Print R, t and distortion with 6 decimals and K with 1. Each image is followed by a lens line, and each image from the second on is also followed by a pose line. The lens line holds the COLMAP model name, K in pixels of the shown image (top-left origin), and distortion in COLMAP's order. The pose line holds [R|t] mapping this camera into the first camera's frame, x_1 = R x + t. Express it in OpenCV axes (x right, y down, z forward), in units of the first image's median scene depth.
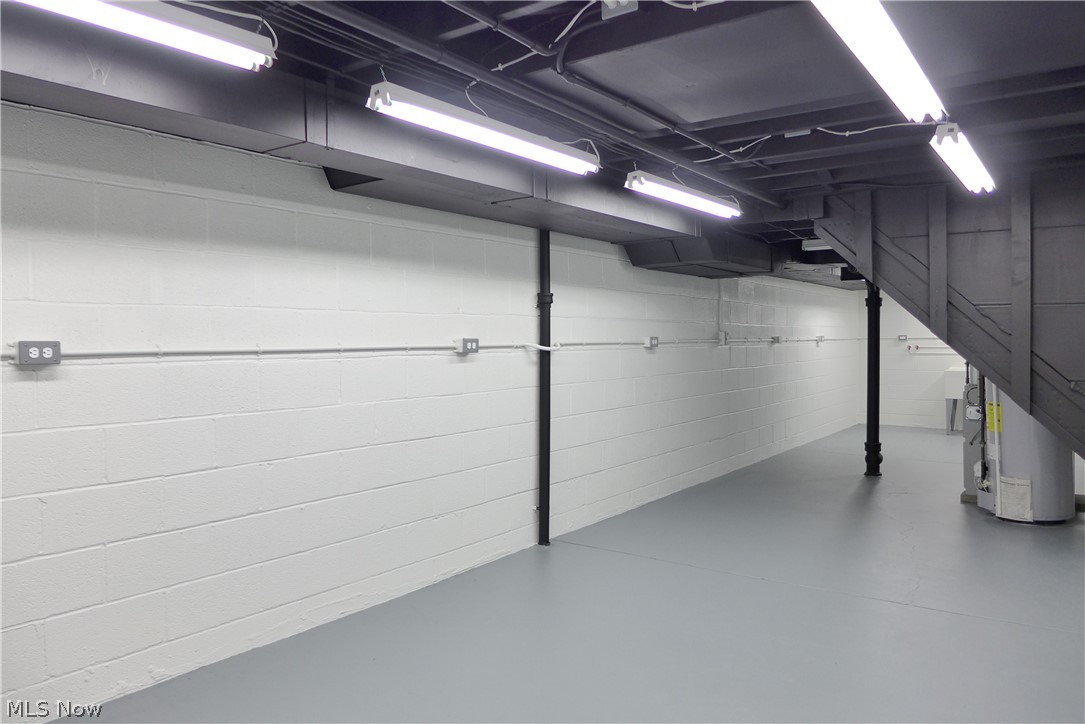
lens RADIAL K [[754.1, 0, 545.6], [0, 754.1, 354.1], [0, 0, 1]] dist [-0.048870, 0.016103]
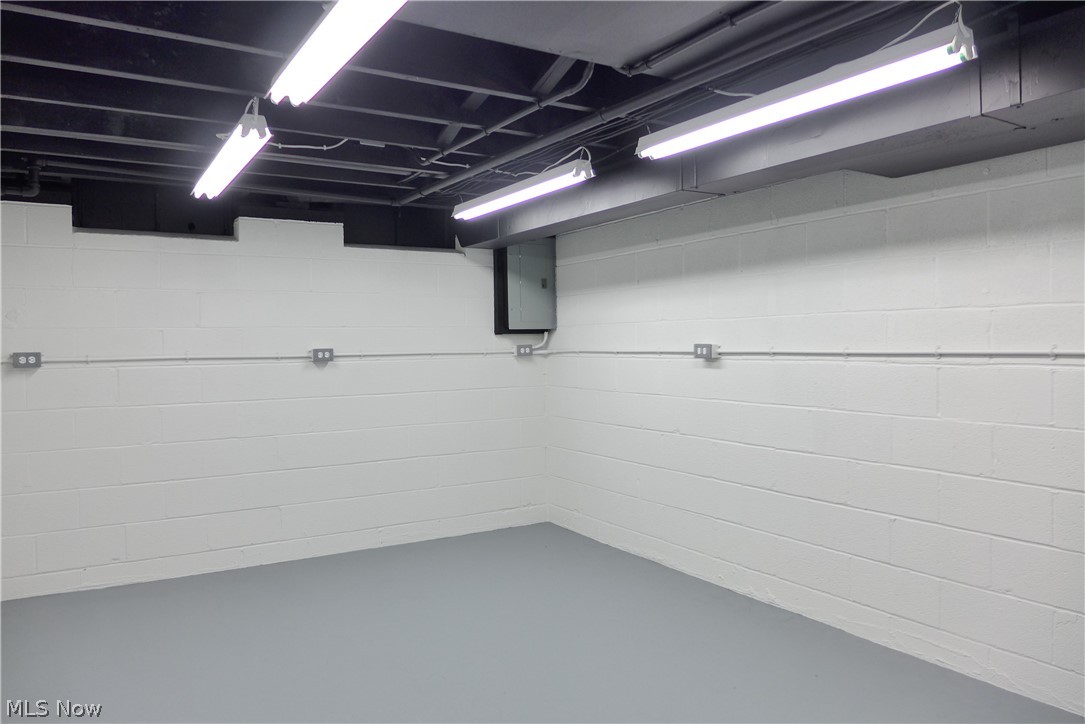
lens RADIAL K [[754.1, 0, 548.2], [0, 754.1, 366.3], [0, 0, 1]] dist [-0.048870, 0.016103]
pose [[-0.364480, 0.036427, -0.930498, 0.800528], [-0.006462, 0.999112, 0.041644, -0.028712], [0.931189, 0.021192, -0.363921, 1.055443]]
